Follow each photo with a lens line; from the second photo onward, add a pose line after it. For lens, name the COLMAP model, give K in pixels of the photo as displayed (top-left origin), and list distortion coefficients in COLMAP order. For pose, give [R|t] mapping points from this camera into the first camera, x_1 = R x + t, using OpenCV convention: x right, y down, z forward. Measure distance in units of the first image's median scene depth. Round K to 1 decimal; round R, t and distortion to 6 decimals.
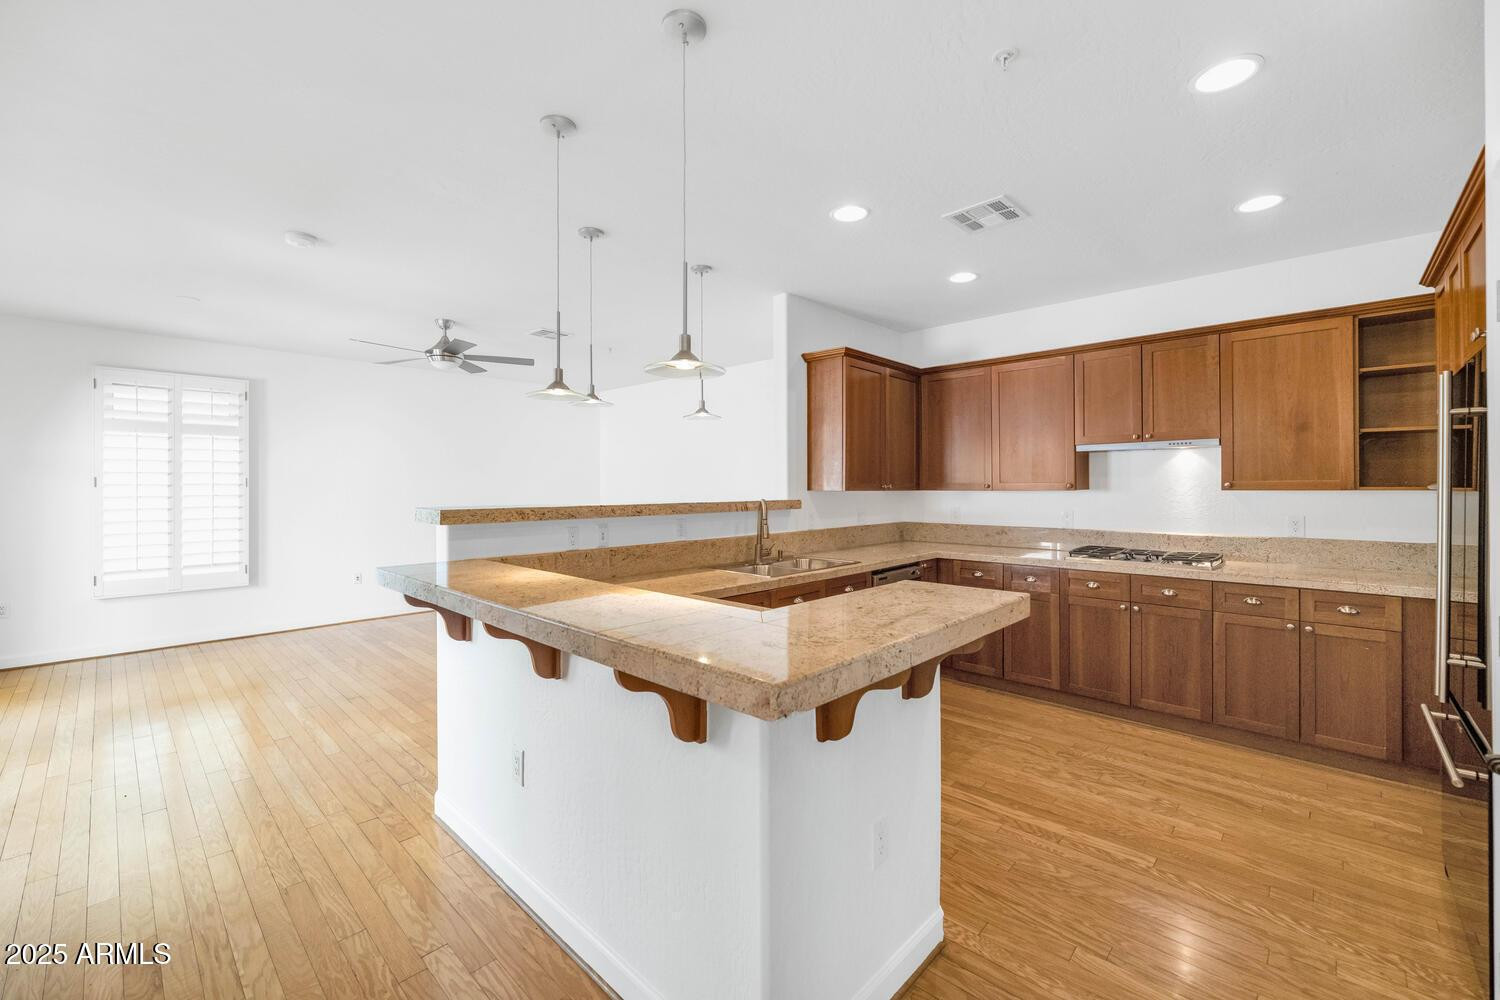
lens RADIAL K [[609.2, 0, 751.1], [0, 609.2, 491.6], [0, 0, 1]] dist [-0.002642, 0.000194]
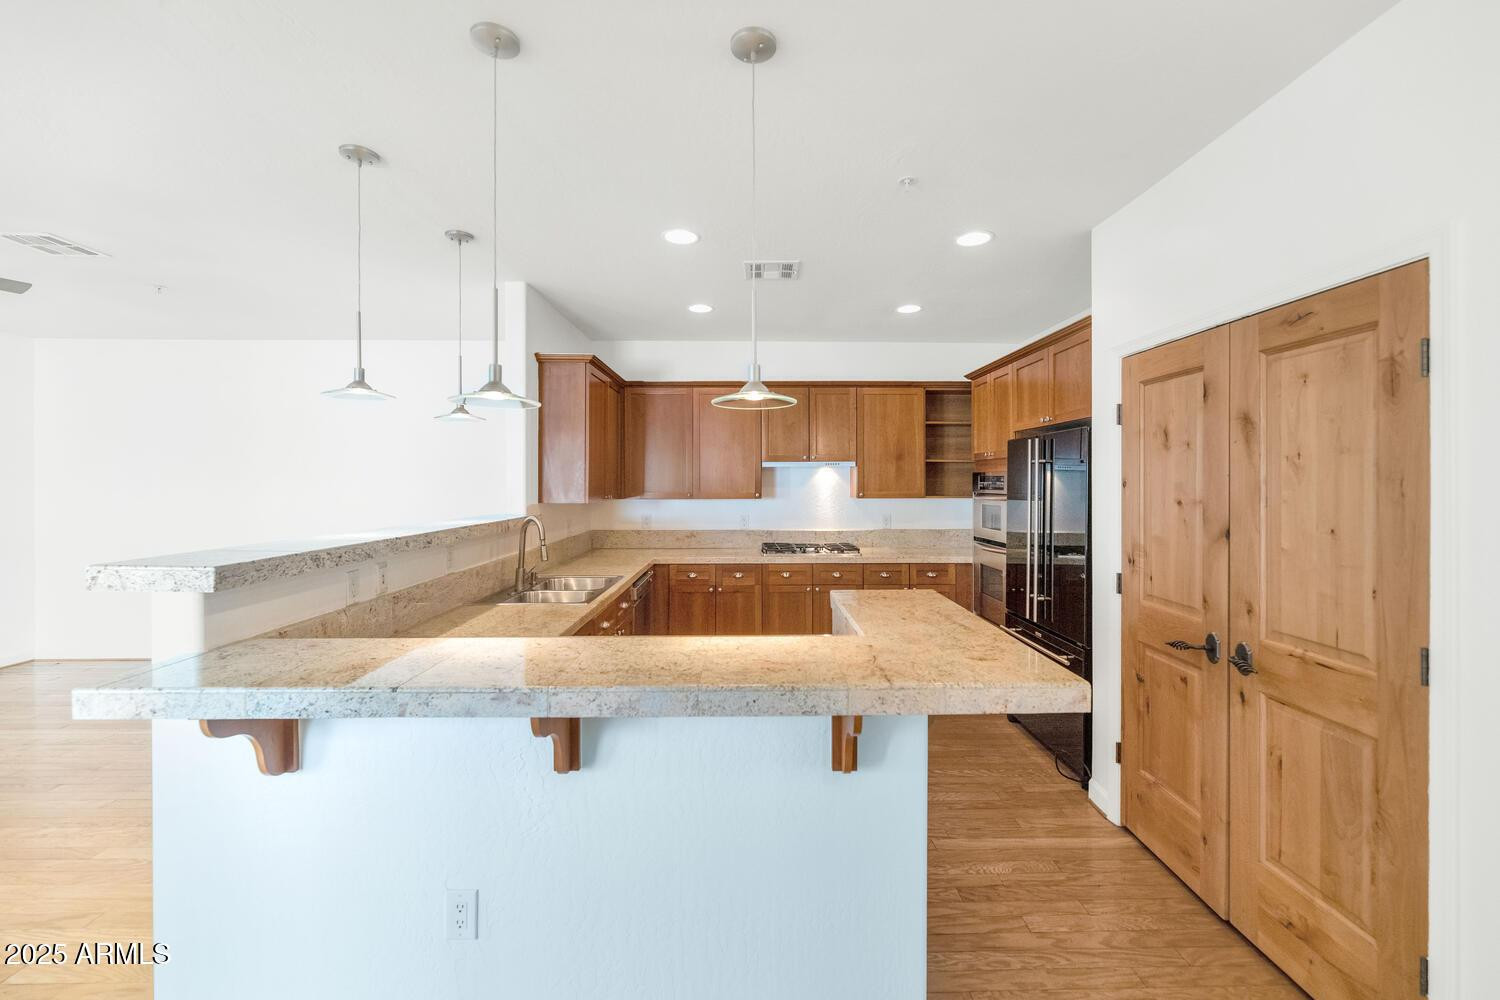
lens RADIAL K [[609.2, 0, 755.0], [0, 609.2, 489.8], [0, 0, 1]] dist [-0.002642, 0.000194]
pose [[0.717758, -0.007083, 0.696257, -0.385616], [0.004259, 0.999974, 0.005783, -0.031919], [-0.696280, -0.001185, 0.717769, 0.151633]]
